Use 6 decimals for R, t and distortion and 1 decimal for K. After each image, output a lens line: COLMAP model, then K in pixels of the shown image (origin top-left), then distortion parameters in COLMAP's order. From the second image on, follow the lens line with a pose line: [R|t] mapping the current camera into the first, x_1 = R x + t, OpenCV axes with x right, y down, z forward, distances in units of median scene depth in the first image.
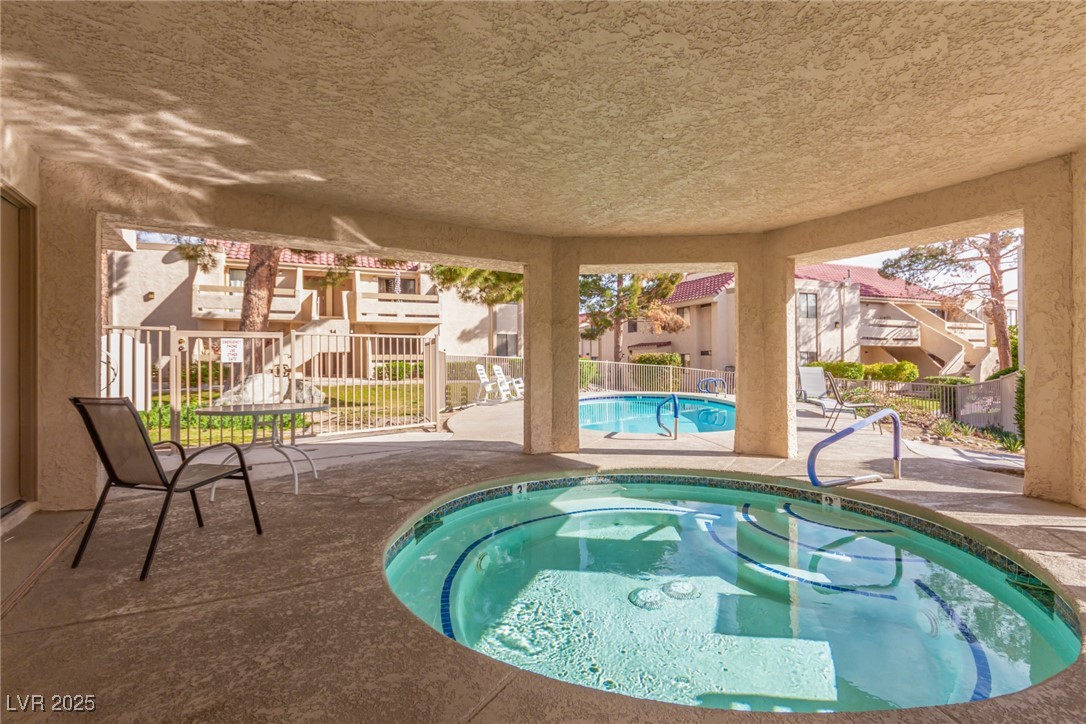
lens RADIAL K [[501.8, 0, 548.2], [0, 501.8, 358.3], [0, 0, 1]] dist [-0.000277, -0.000749]
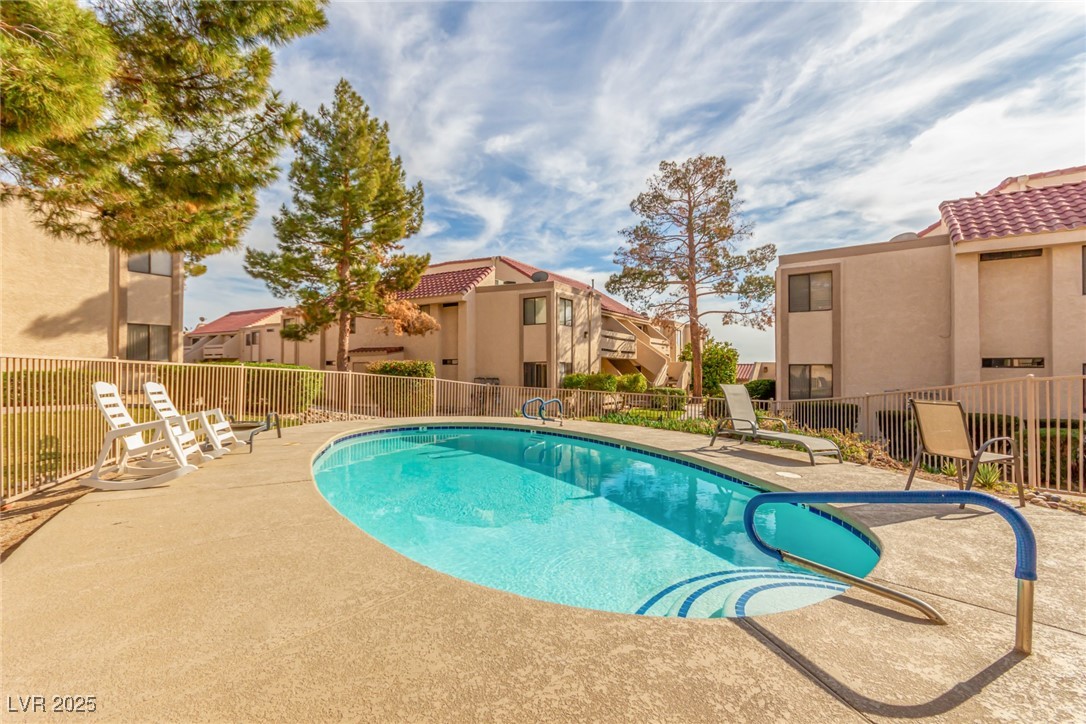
lens RADIAL K [[501.8, 0, 548.2], [0, 501.8, 358.3], [0, 0, 1]] dist [-0.000277, -0.000749]
pose [[0.811788, 0.022887, 0.583504, -0.046423], [-0.012853, 0.999690, -0.021331, -0.000607], [-0.583811, 0.009816, 0.811830, 0.265239]]
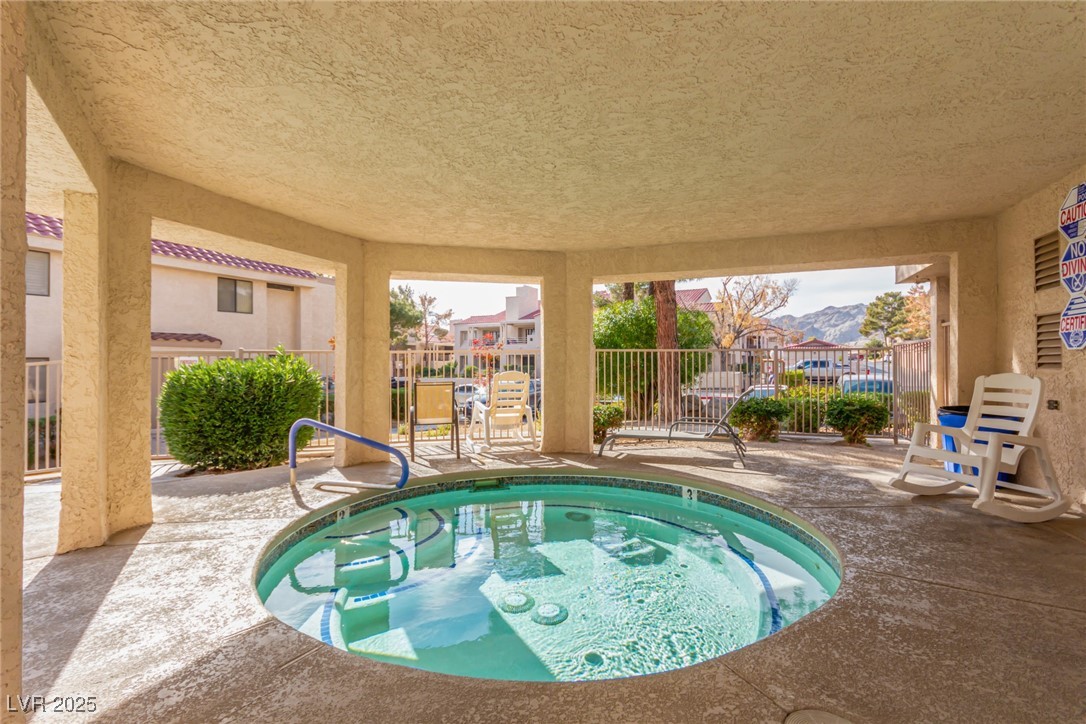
lens RADIAL K [[501.8, 0, 548.2], [0, 501.8, 358.3], [0, 0, 1]] dist [-0.000277, -0.000749]
pose [[-0.613211, 0.017050, 0.789735, -0.486205], [0.000271, 0.999772, -0.021375, -0.002218], [-0.789919, -0.012893, -0.613076, 1.321345]]
